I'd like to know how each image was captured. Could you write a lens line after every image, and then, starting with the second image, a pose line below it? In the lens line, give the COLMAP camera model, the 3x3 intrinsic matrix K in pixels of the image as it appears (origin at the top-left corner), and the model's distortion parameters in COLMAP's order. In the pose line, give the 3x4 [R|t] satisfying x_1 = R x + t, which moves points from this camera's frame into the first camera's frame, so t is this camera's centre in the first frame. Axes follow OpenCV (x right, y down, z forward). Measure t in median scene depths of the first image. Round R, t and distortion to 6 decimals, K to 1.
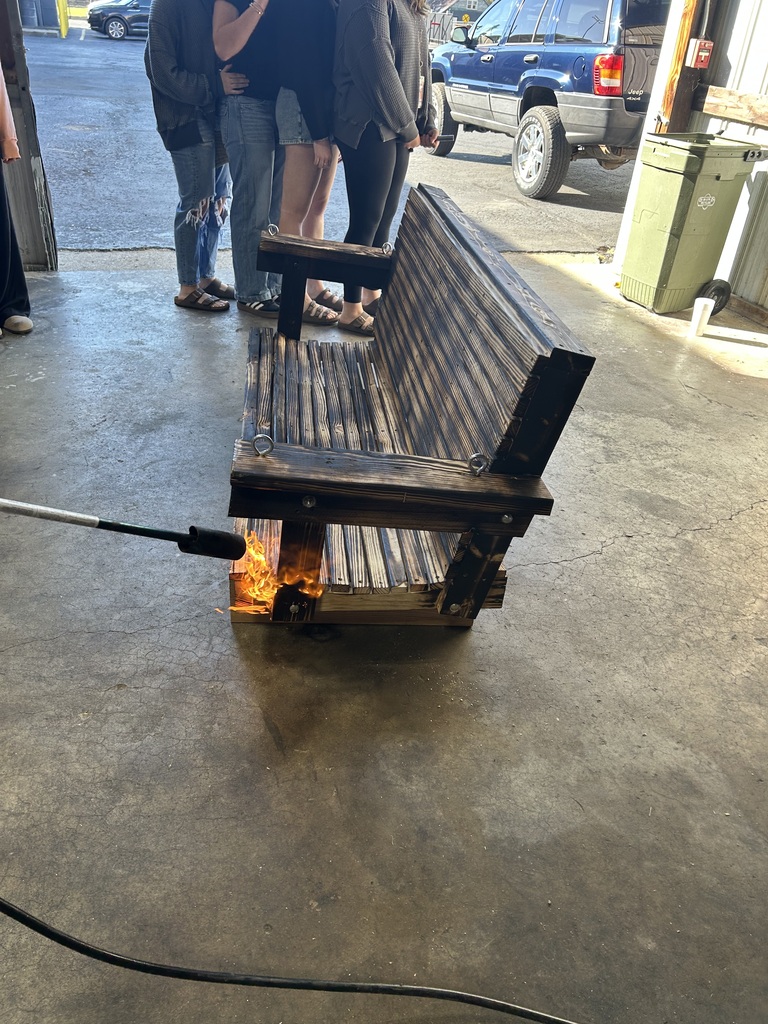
lens RADIAL K [[768.5, 0, 378.5], [0, 768.5, 513.7], [0, 0, 1]] dist [0.048815, -0.054392]
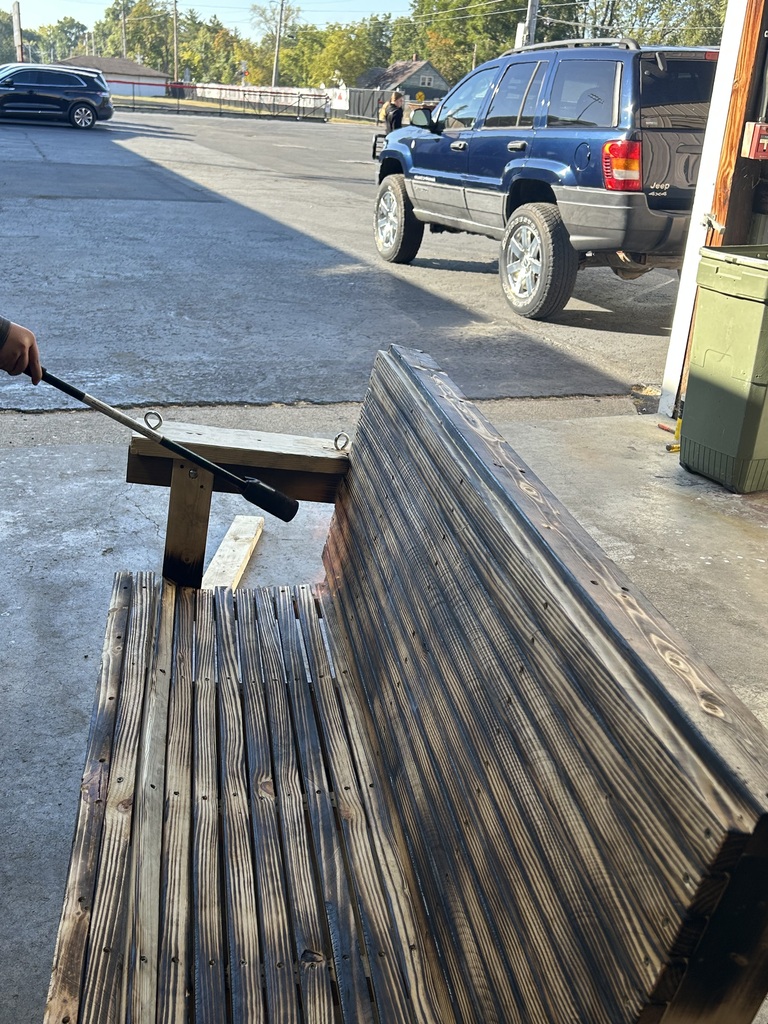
lens RADIAL K [[1018.3, 0, 384.0], [0, 1018.3, 512.0], [0, 0, 1]] dist [0.059332, -0.093238]
pose [[0.997992, -0.028369, 0.056636, -0.002015], [0.038192, 0.982797, -0.180697, -0.093260], [-0.050535, 0.182497, 0.981907, 0.140890]]
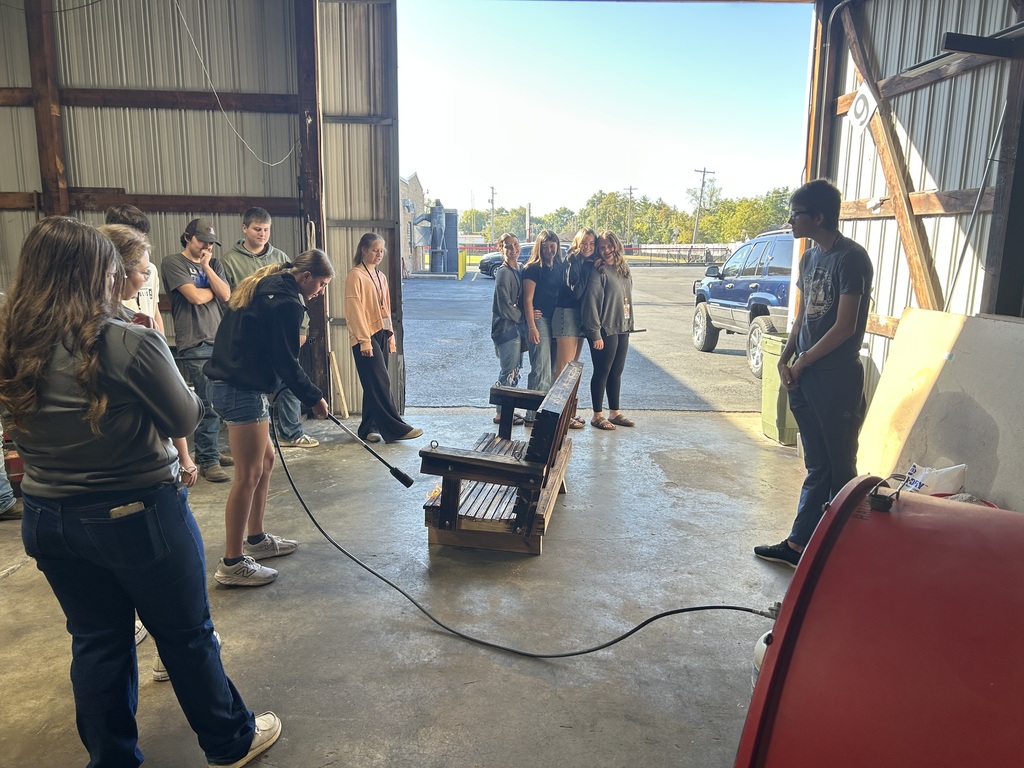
lens RADIAL K [[768.5, 0, 493.9], [0, 768.5, 387.0], [0, 0, 1]] dist [0.048815, -0.054392]
pose [[0.953573, -0.007716, -0.301065, 0.281449], [-0.108999, 0.923058, -0.368894, 0.227491], [0.280747, 0.384583, 0.879362, -0.445814]]
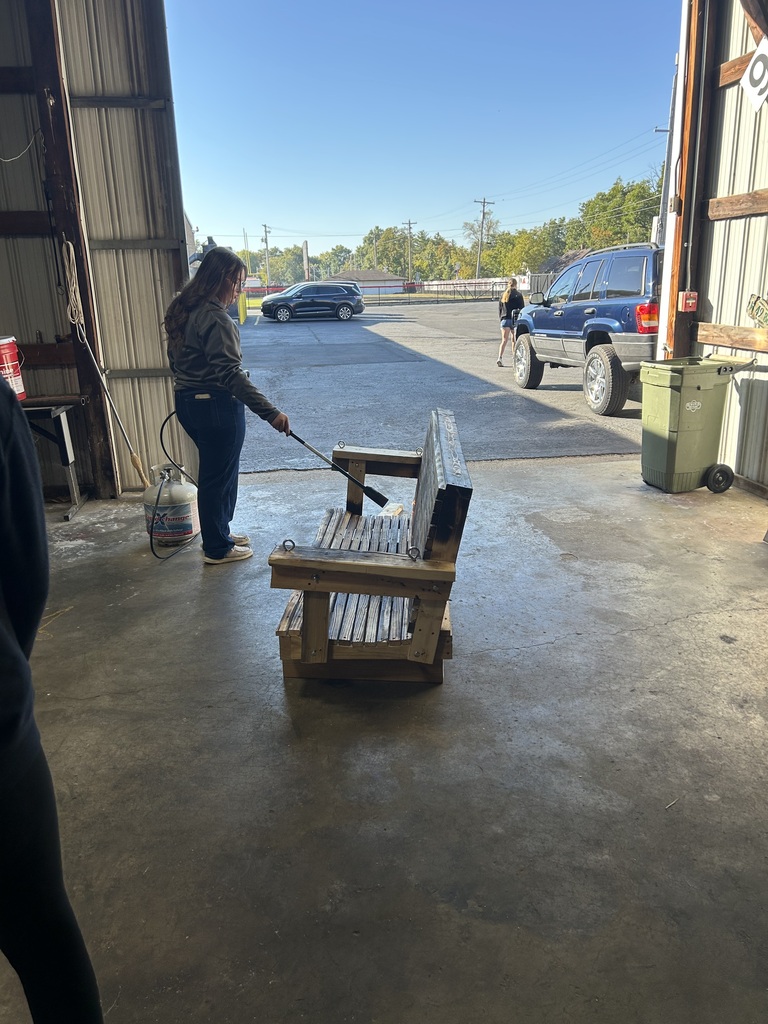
lens RADIAL K [[768.5, 0, 378.5], [0, 768.5, 513.7], [0, 0, 1]] dist [0.048815, -0.054392]
pose [[0.981761, -0.046749, -0.184280, 0.130610], [-0.006593, 0.960342, -0.278746, 0.113685], [0.190003, 0.274877, 0.942519, -0.222857]]
